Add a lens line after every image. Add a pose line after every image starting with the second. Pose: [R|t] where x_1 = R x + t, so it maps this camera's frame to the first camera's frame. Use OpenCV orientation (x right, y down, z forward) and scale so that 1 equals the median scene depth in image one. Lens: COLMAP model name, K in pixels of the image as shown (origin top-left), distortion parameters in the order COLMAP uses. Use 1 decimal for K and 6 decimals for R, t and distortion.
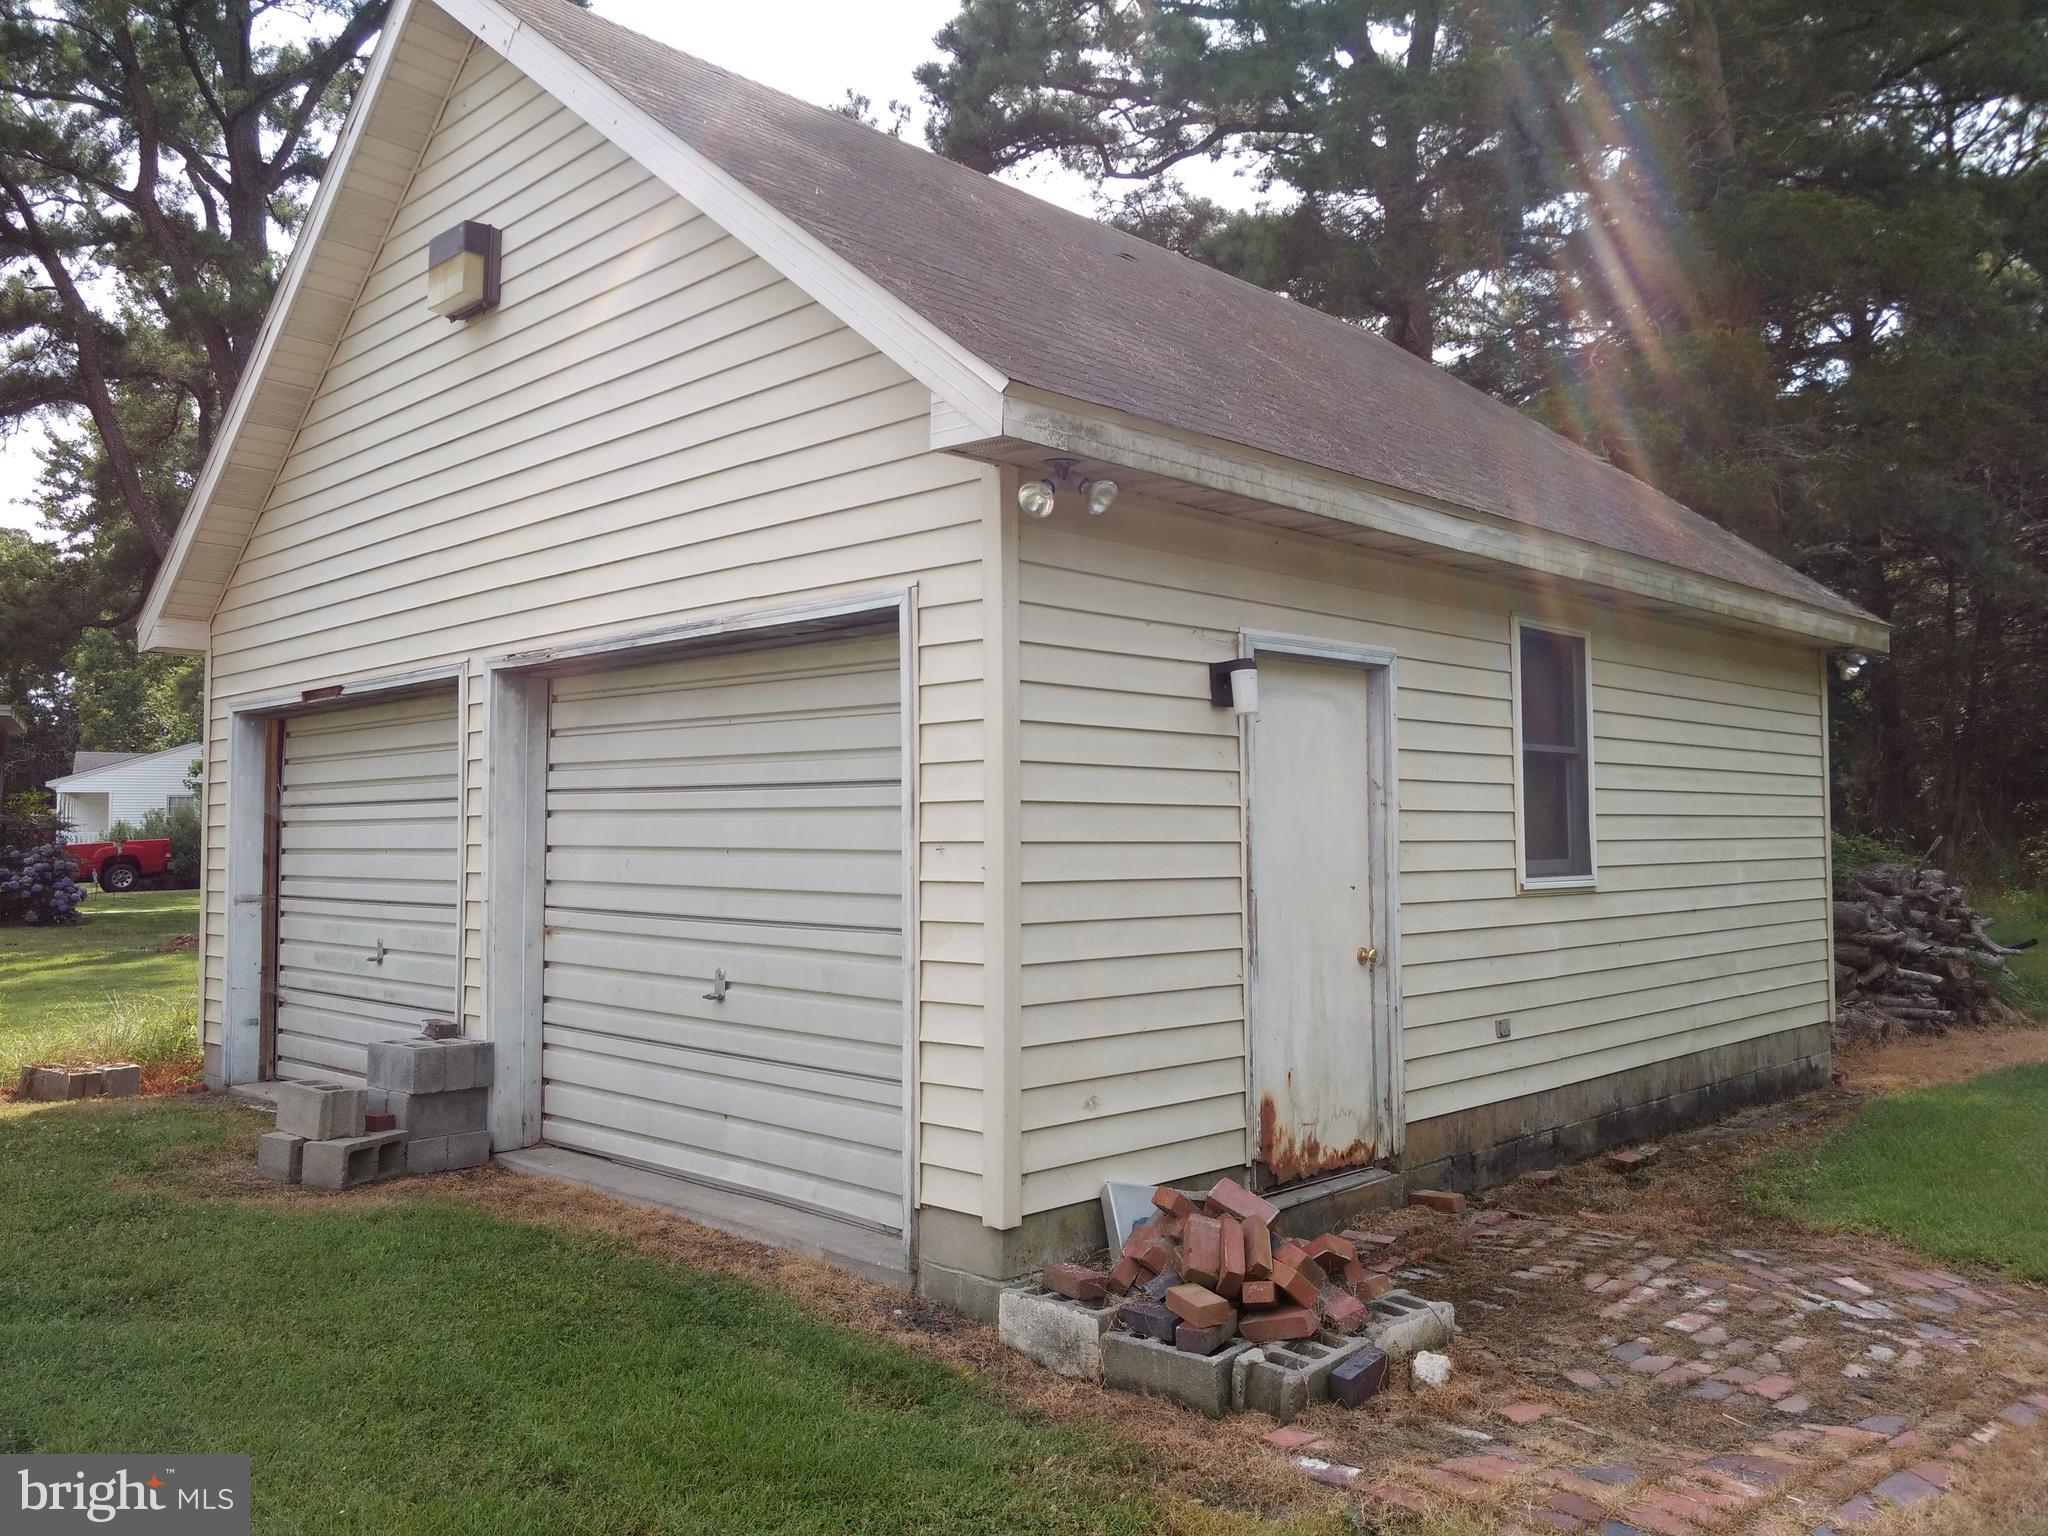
lens RADIAL K [[1614.3, 0, 1024.0], [0, 1614.3, 768.0], [0, 0, 1]] dist [-0.003842, -0.012232]
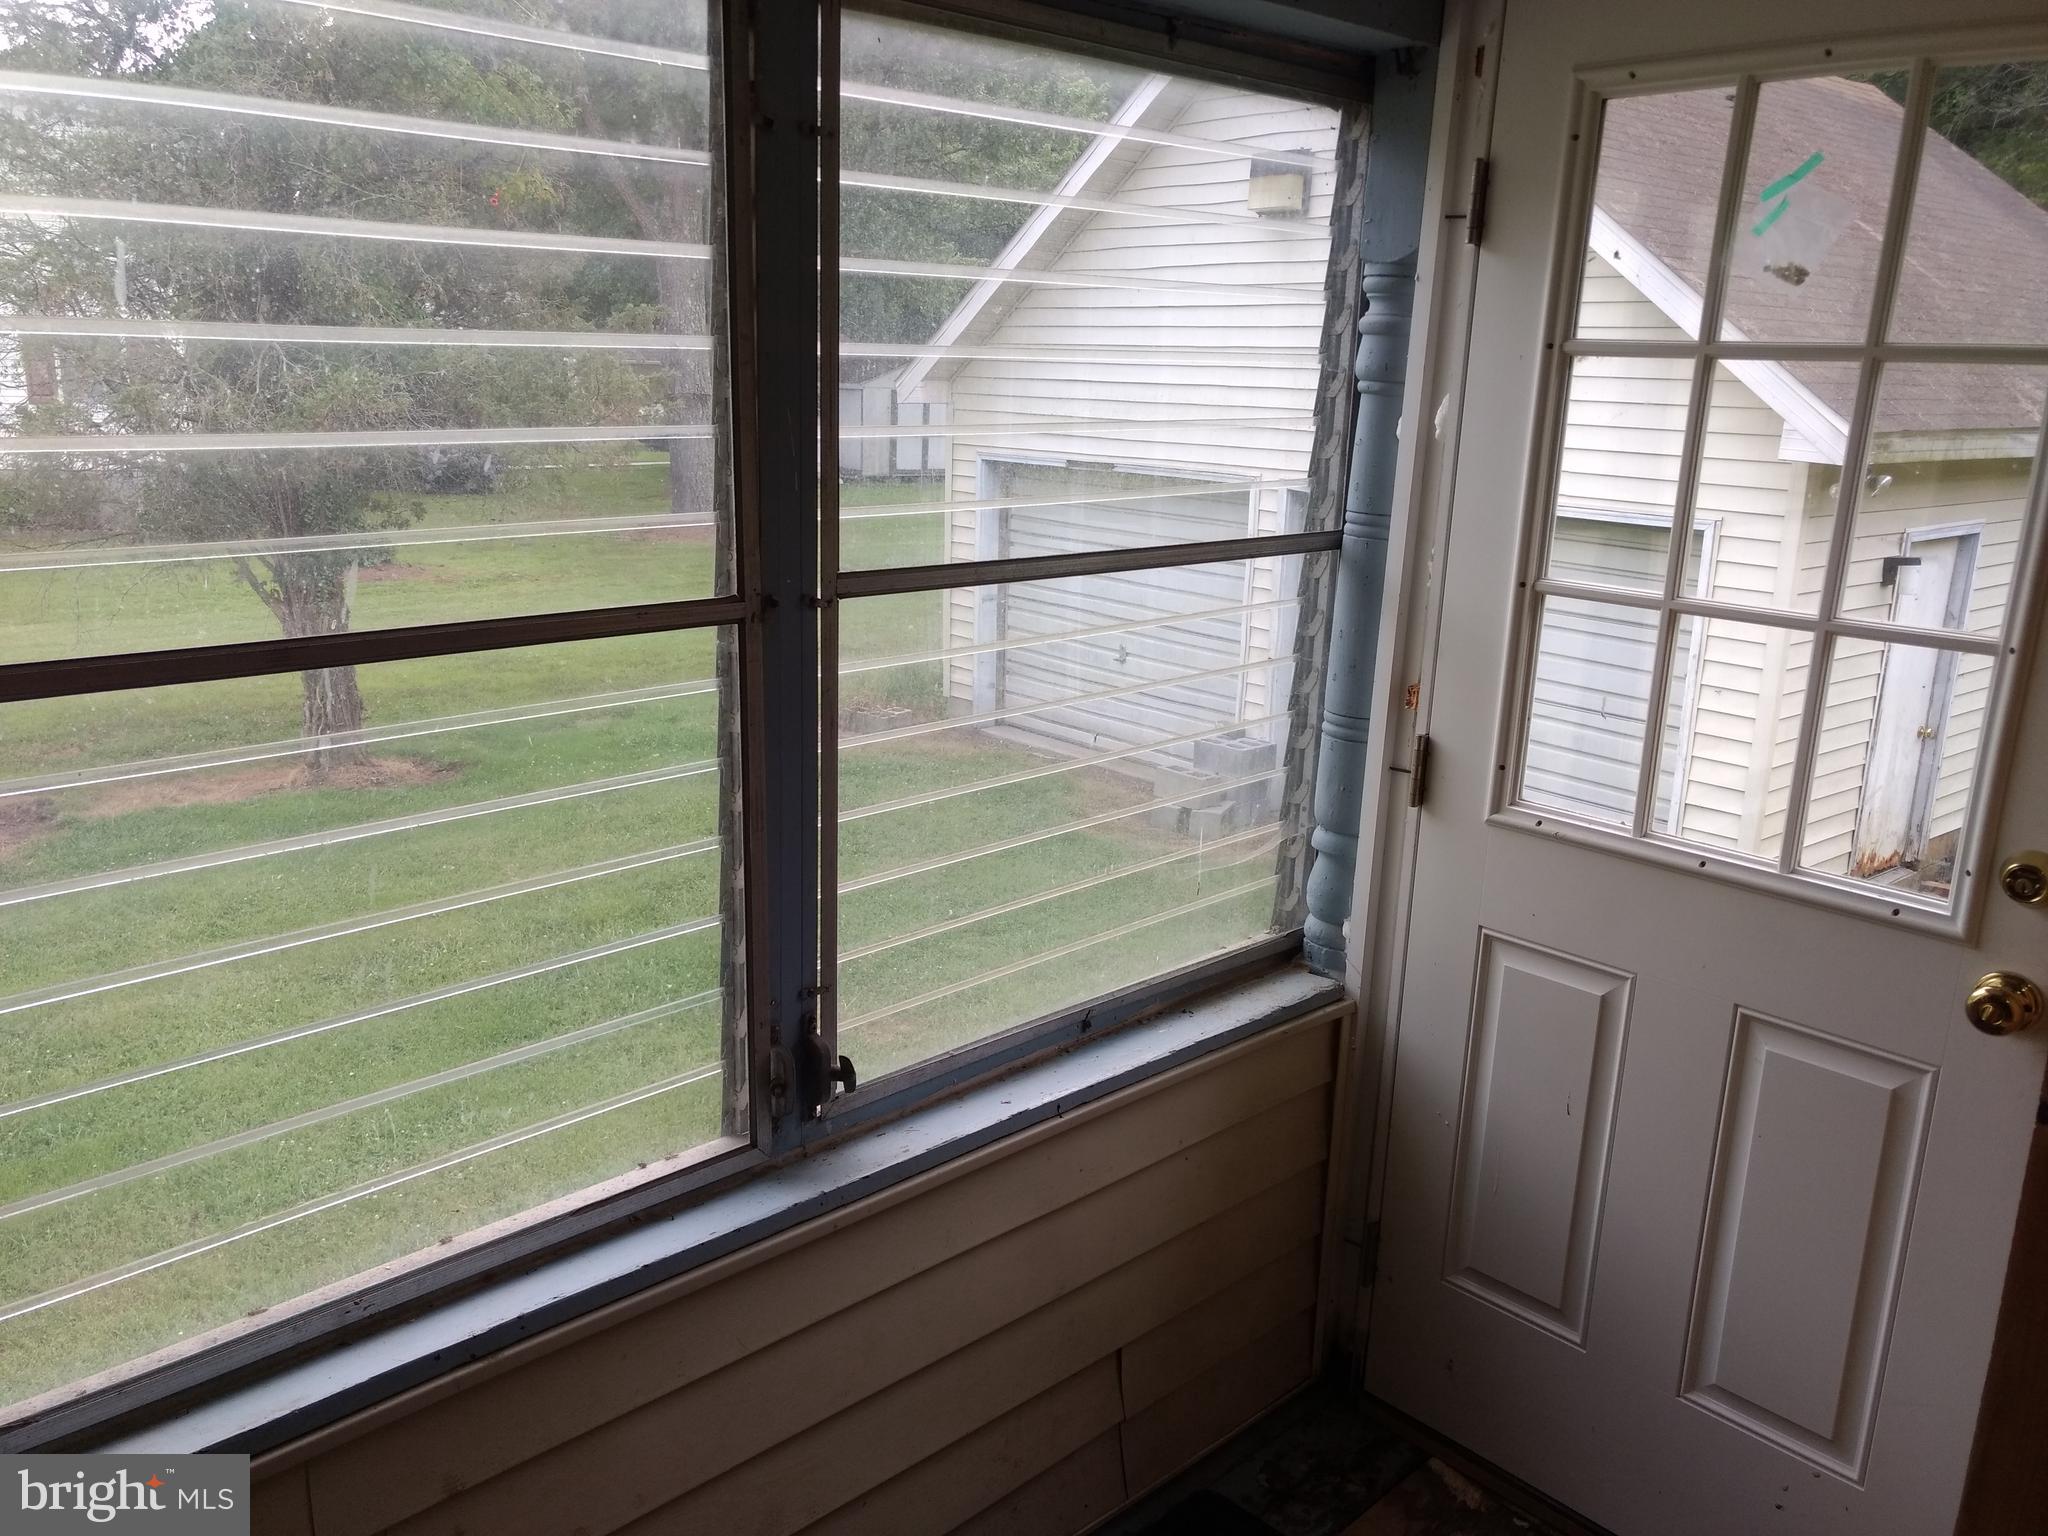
lens RADIAL K [[1614.3, 0, 1024.0], [0, 1614.3, 768.0], [0, 0, 1]] dist [-0.003842, -0.012232]
pose [[0.995149, 0.051025, -0.084117, -0.482713], [-0.024055, 0.955240, 0.294854, -0.267614], [0.095397, -0.291400, 0.951833, -0.487581]]
